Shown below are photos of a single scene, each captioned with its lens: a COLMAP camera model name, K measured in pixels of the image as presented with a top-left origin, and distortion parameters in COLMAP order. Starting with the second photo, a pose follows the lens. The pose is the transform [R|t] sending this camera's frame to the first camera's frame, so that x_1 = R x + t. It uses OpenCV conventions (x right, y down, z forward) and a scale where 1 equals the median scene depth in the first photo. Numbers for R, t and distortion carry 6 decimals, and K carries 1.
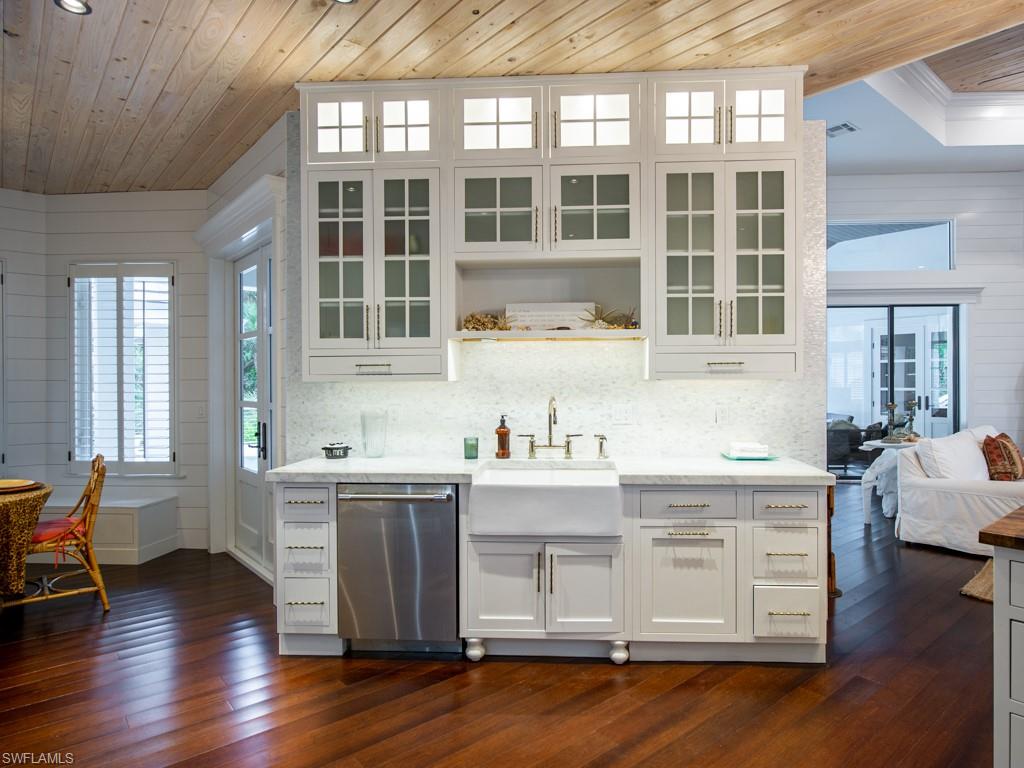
lens RADIAL K [[634.0, 0, 549.0], [0, 634.0, 385.1], [0, 0, 1]] dist [0.001506, -0.001099]
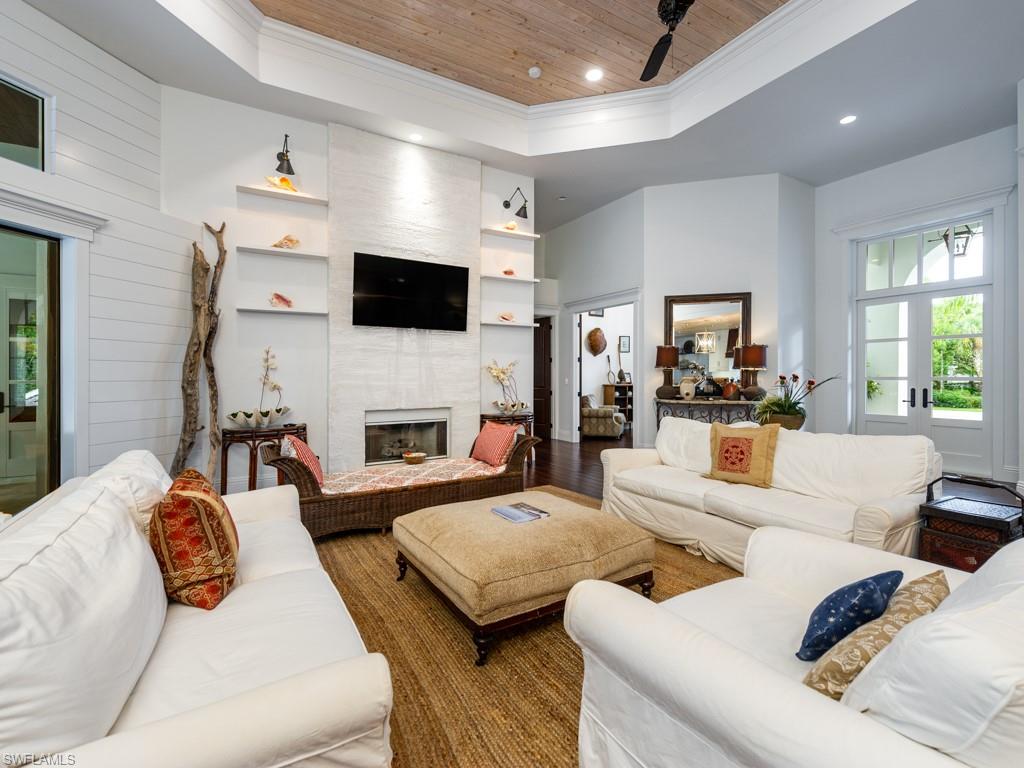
lens RADIAL K [[458.7, 0, 509.9], [0, 458.7, 377.0], [0, 0, 1]] dist [0.019058, -0.000128]
pose [[0.217980, -0.000803, 0.975953, 0.764635], [0.004958, 0.999988, -0.000284, 0.012182], [-0.975941, 0.004901, 0.217981, 1.215909]]
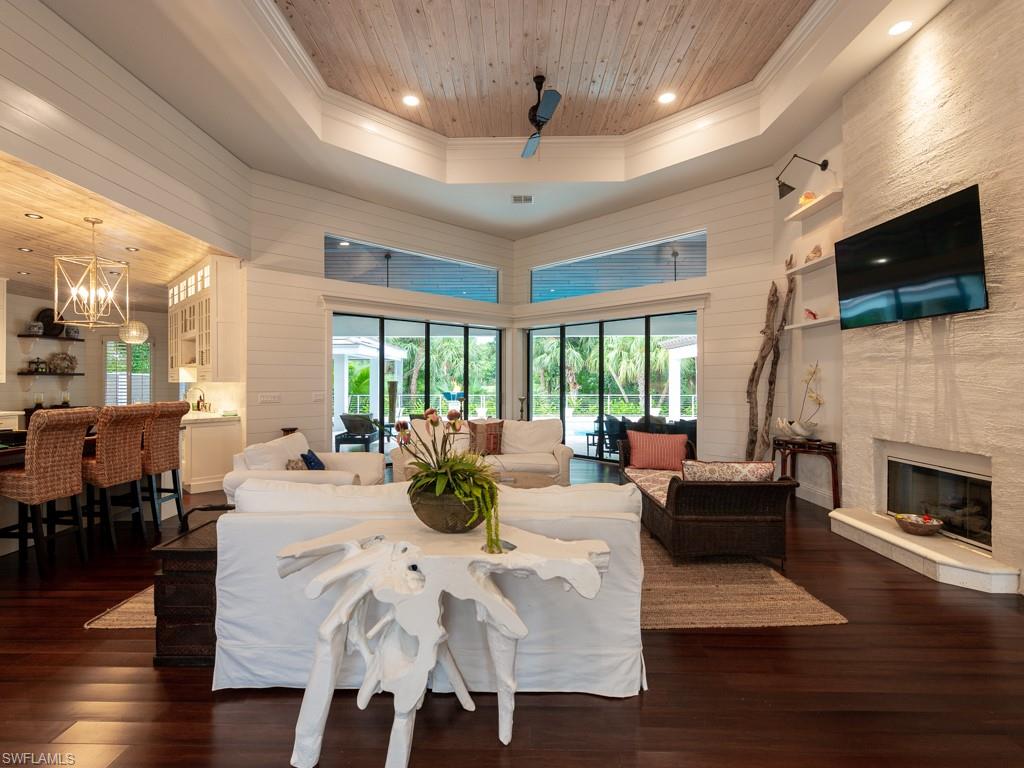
lens RADIAL K [[499.1, 0, 504.3], [0, 499.1, 380.7], [0, 0, 1]] dist [0.011070, -0.000547]
pose [[0.723572, 0.004072, -0.690237, 2.523222], [-0.005700, 0.999984, -0.000076, -0.021648], [0.690225, 0.003989, 0.723584, 0.380489]]
